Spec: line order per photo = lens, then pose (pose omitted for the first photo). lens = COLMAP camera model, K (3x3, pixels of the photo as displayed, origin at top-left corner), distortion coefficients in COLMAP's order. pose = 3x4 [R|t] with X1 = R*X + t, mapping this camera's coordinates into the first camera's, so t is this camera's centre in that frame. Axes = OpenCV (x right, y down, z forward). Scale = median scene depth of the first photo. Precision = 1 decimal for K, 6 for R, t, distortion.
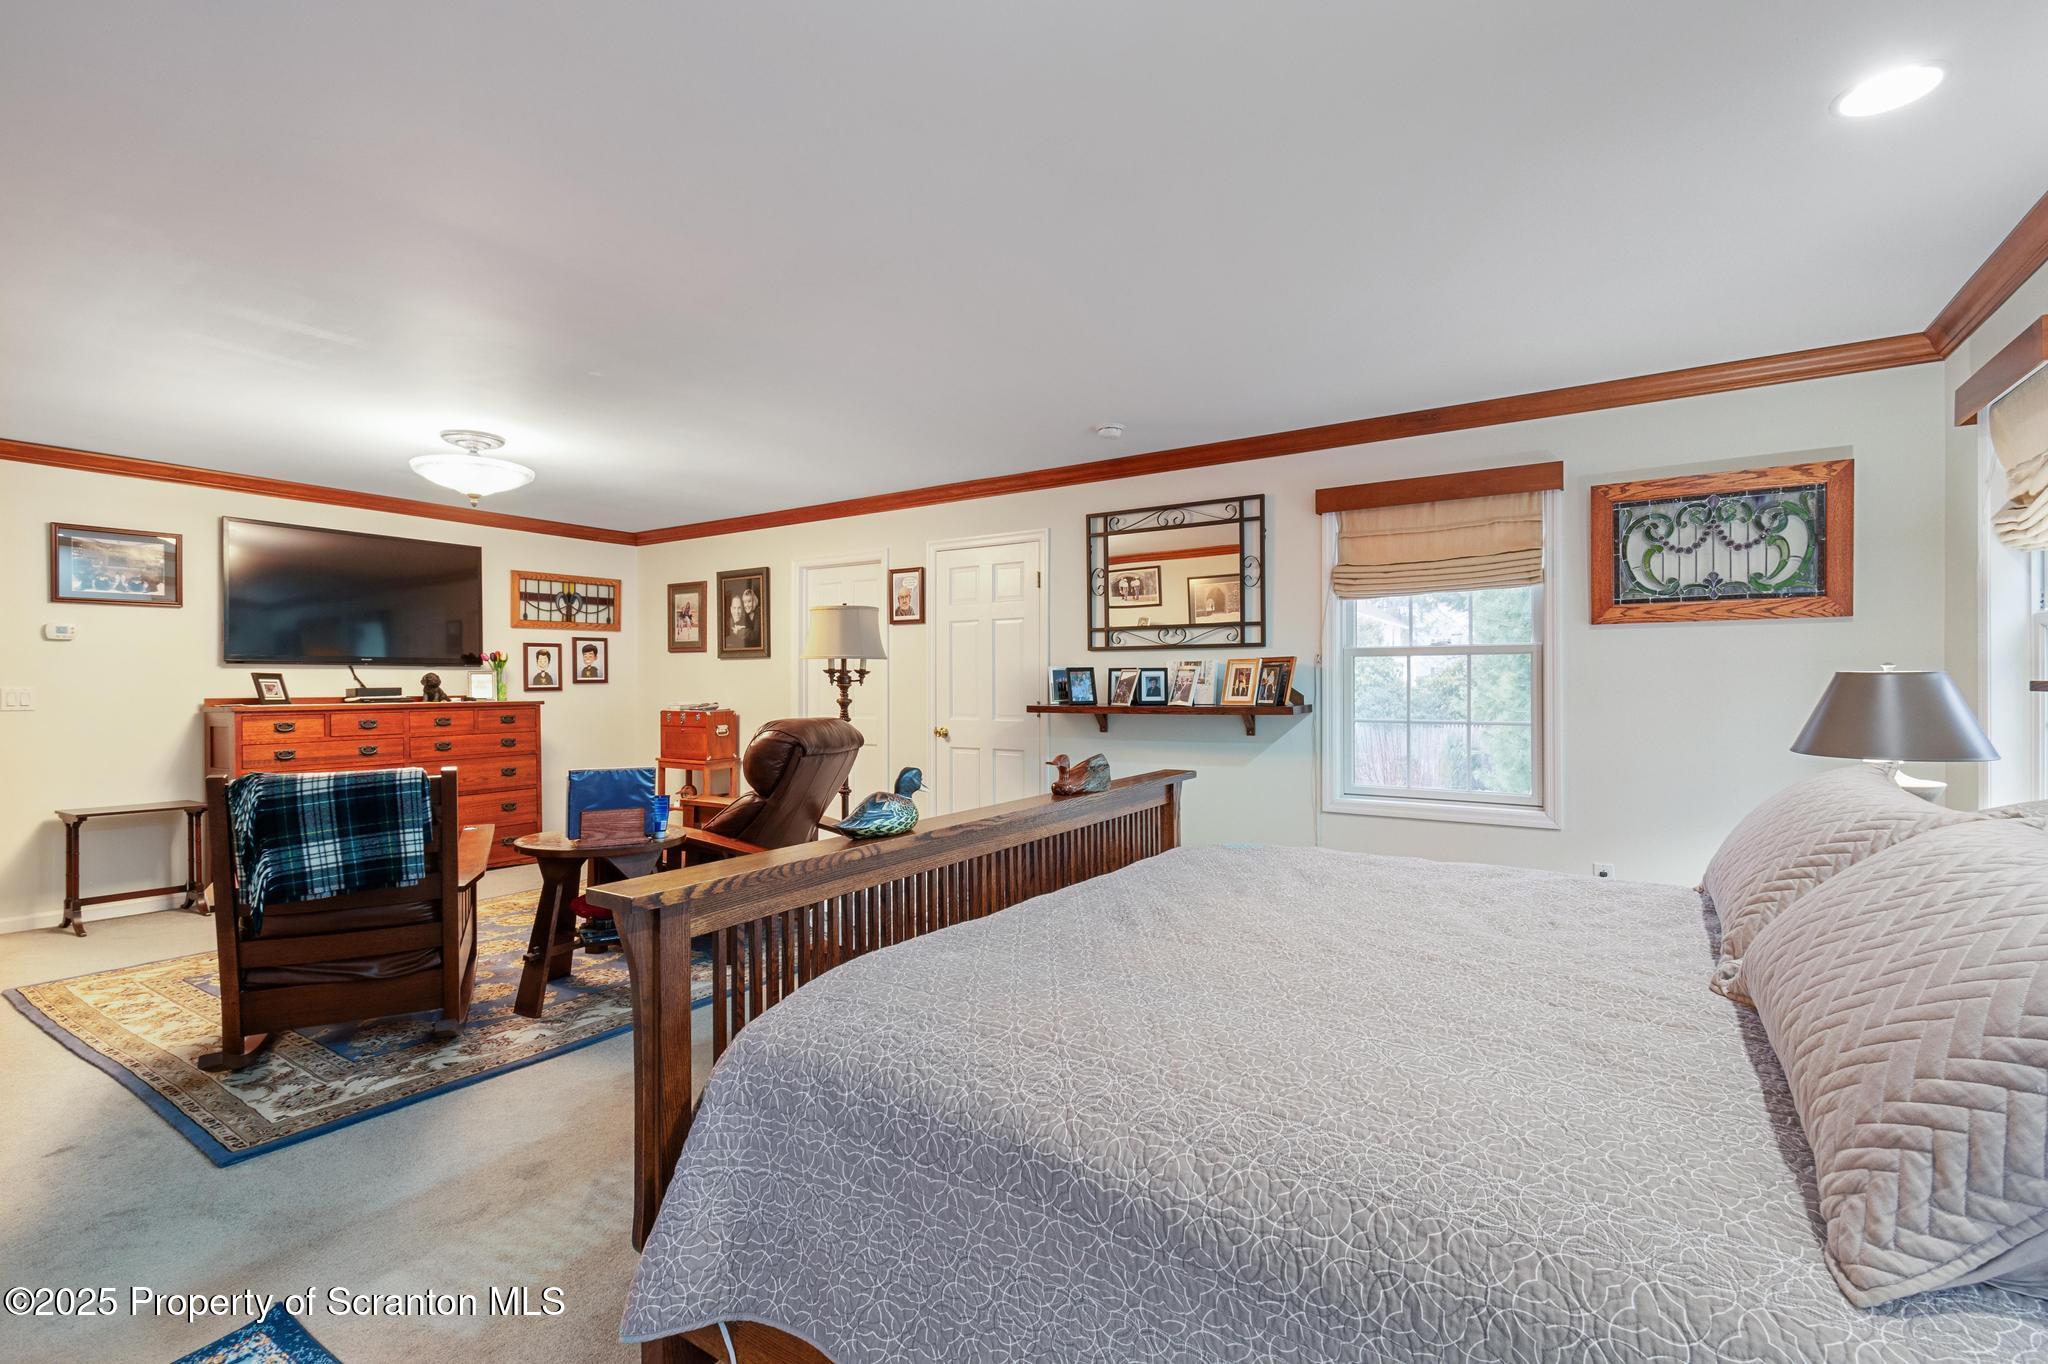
lens RADIAL K [[921.8, 0, 1041.4], [0, 921.8, 687.6], [0, 0, 1]] dist [-0.003031, -0.000569]
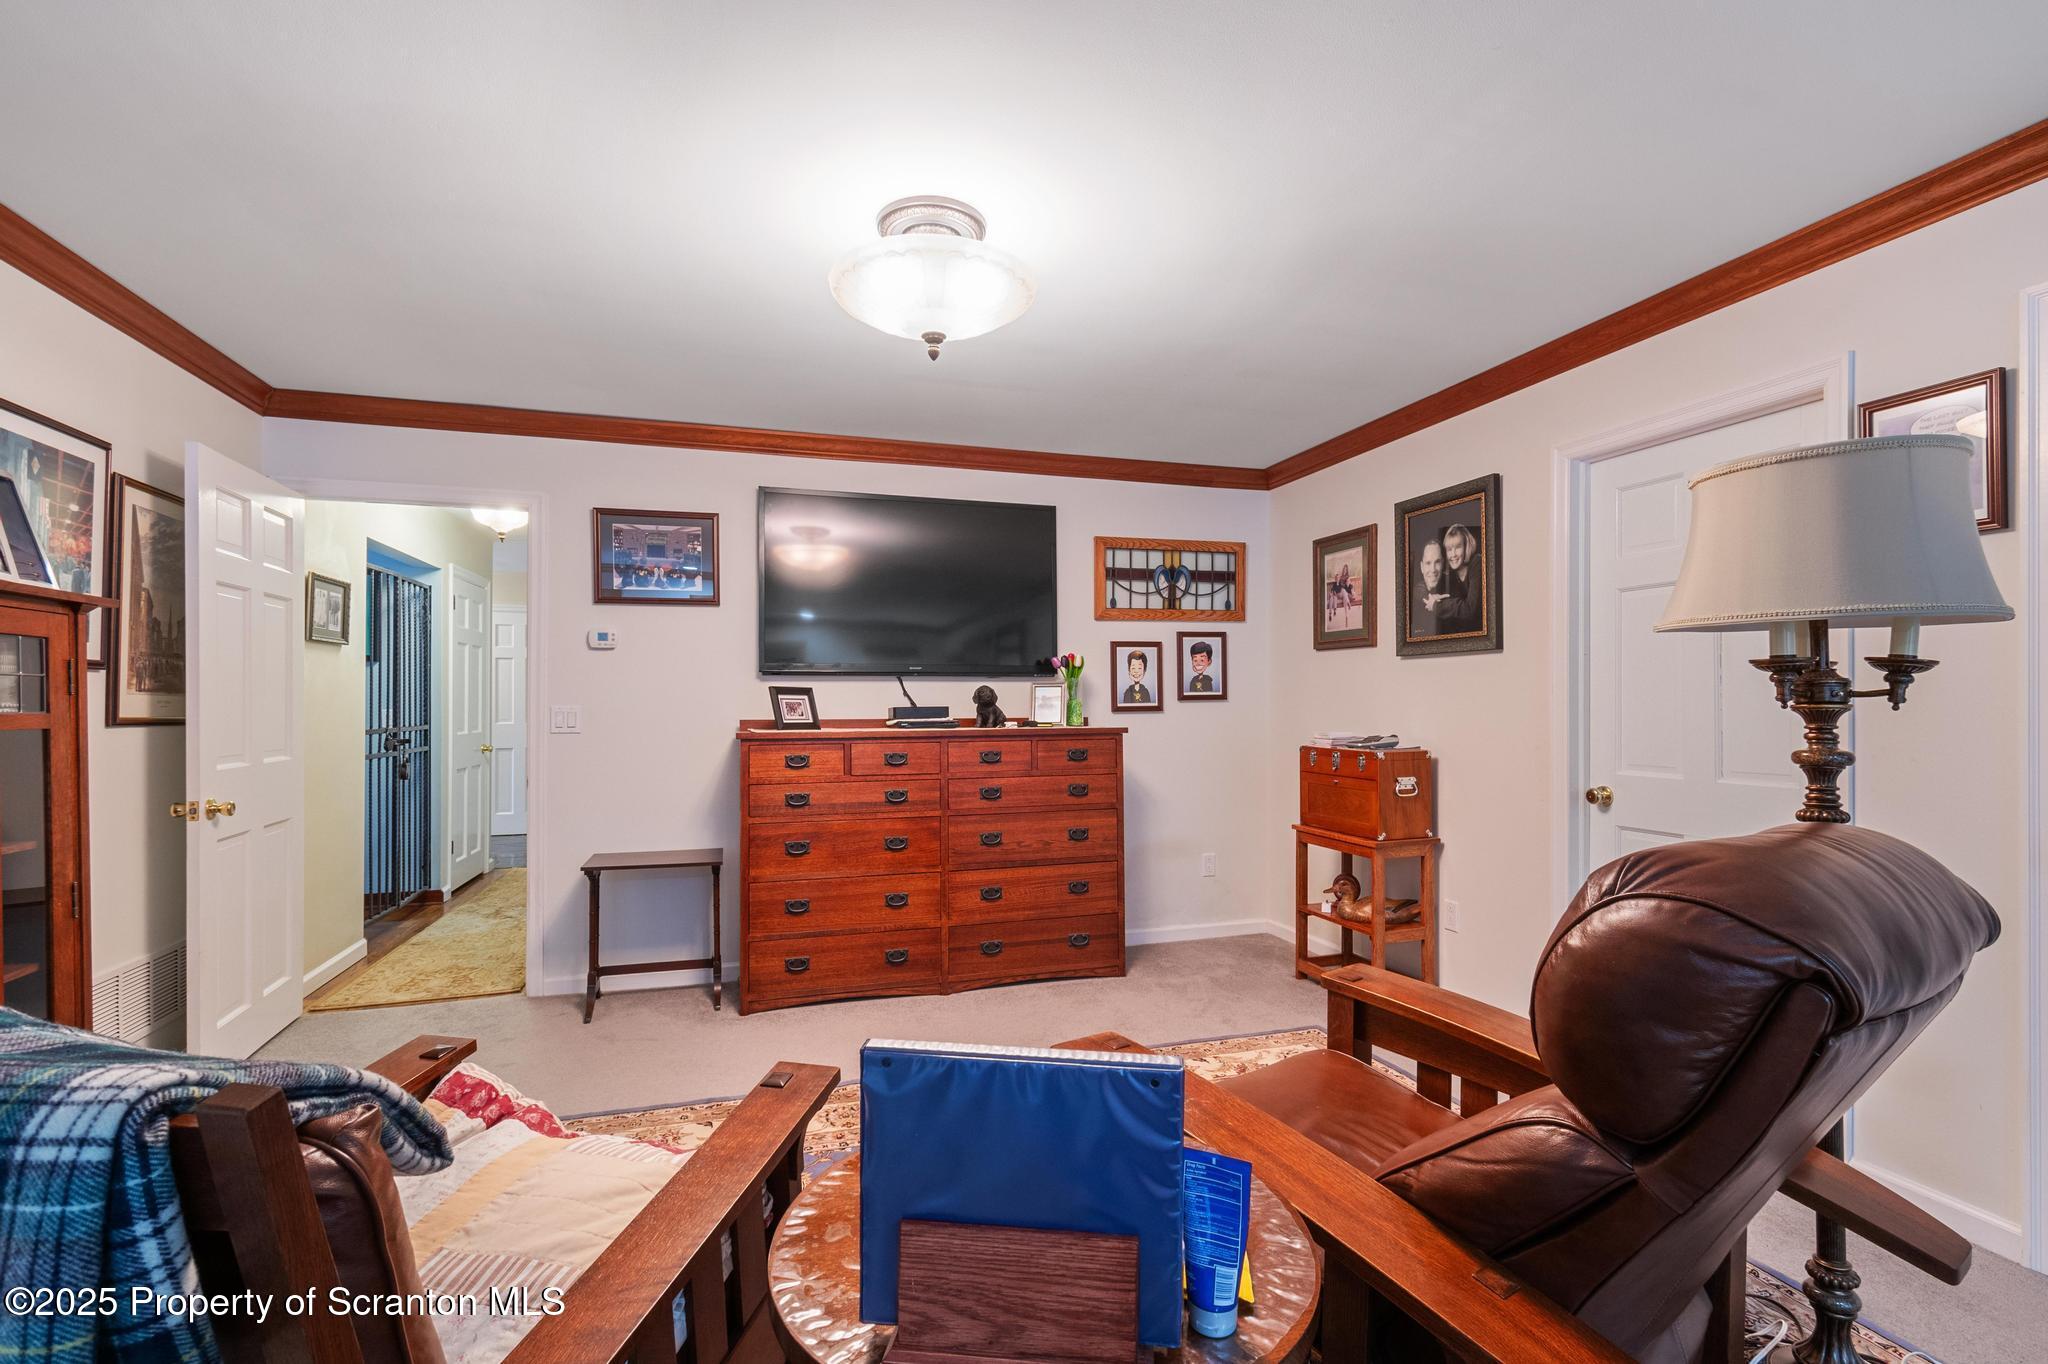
lens RADIAL K [[921.8, 0, 1039.5], [0, 921.8, 693.9], [0, 0, 1]] dist [-0.003031, -0.000569]
pose [[0.769741, -0.003646, -0.638346, -0.170154], [-0.003035, 0.999951, -0.009371, -0.002977], [0.638349, 0.009150, 0.769692, 0.454321]]
